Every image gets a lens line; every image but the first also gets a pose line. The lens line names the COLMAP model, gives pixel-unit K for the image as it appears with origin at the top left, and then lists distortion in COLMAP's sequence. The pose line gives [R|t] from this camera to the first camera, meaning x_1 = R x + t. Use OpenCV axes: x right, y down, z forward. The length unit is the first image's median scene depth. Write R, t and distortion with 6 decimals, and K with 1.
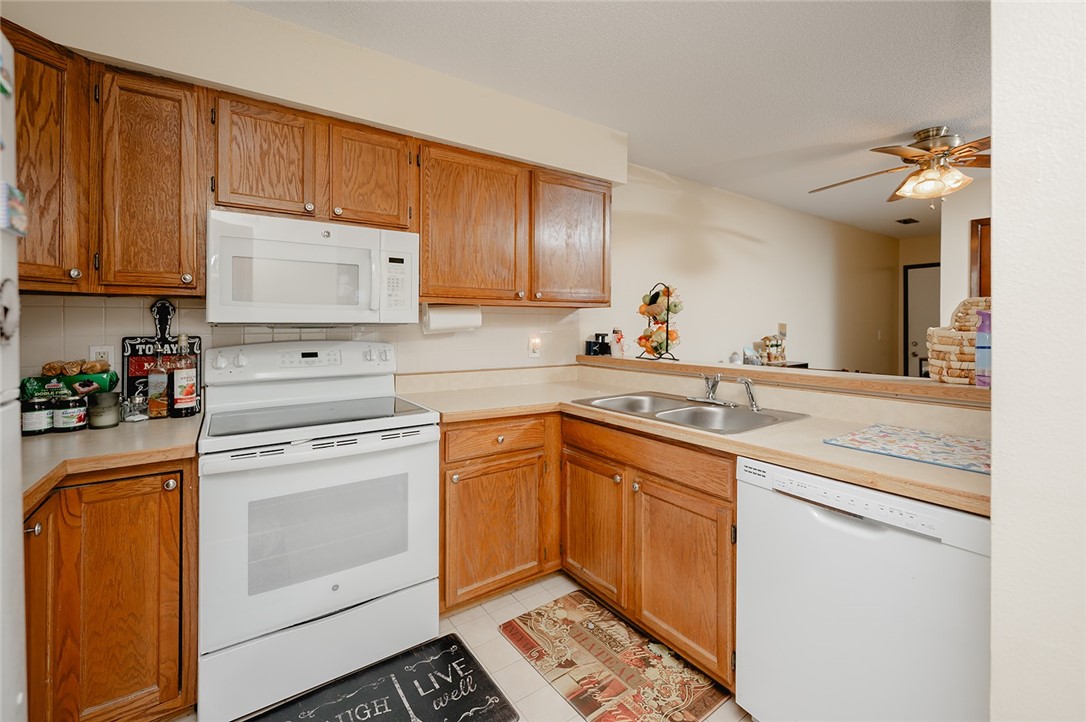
lens RADIAL K [[460.8, 0, 543.4], [0, 460.8, 325.4], [0, 0, 1]] dist [-0.000942, 0.000128]
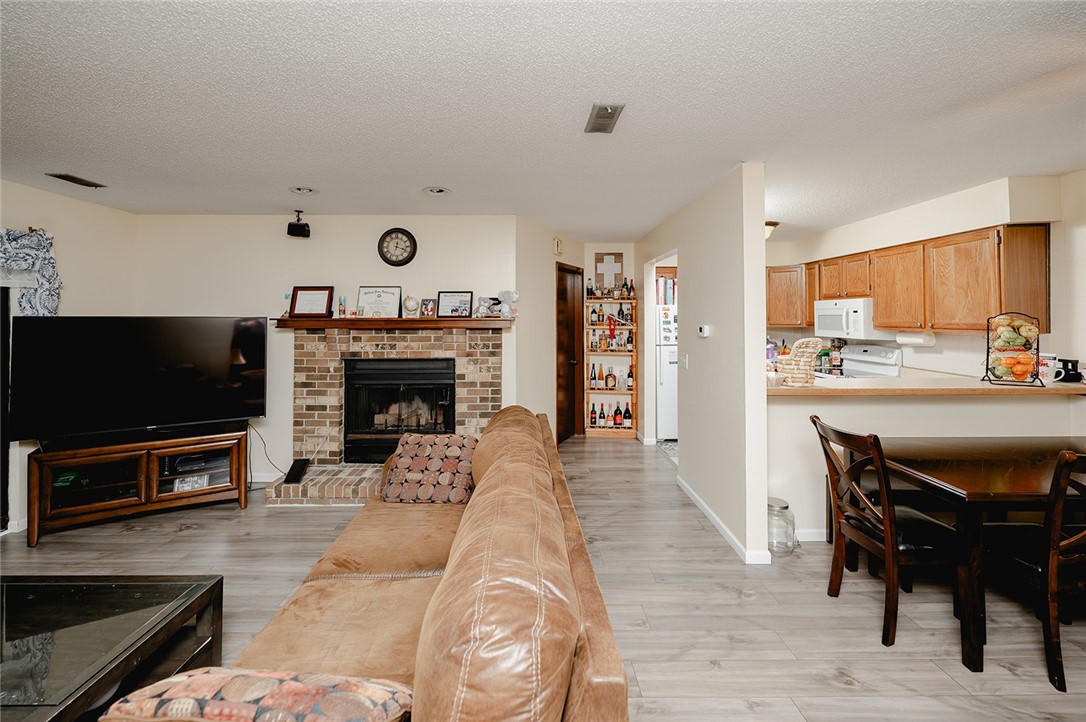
lens RADIAL K [[454.2, 0, 543.8], [0, 454.2, 296.5], [0, 0, 1]] dist [-0.001028, -0.000138]
pose [[-0.566767, -0.035108, -0.823130, 2.611174], [0.002232, 0.999023, -0.044147, -0.129317], [0.823875, -0.026859, -0.566134, 1.082247]]
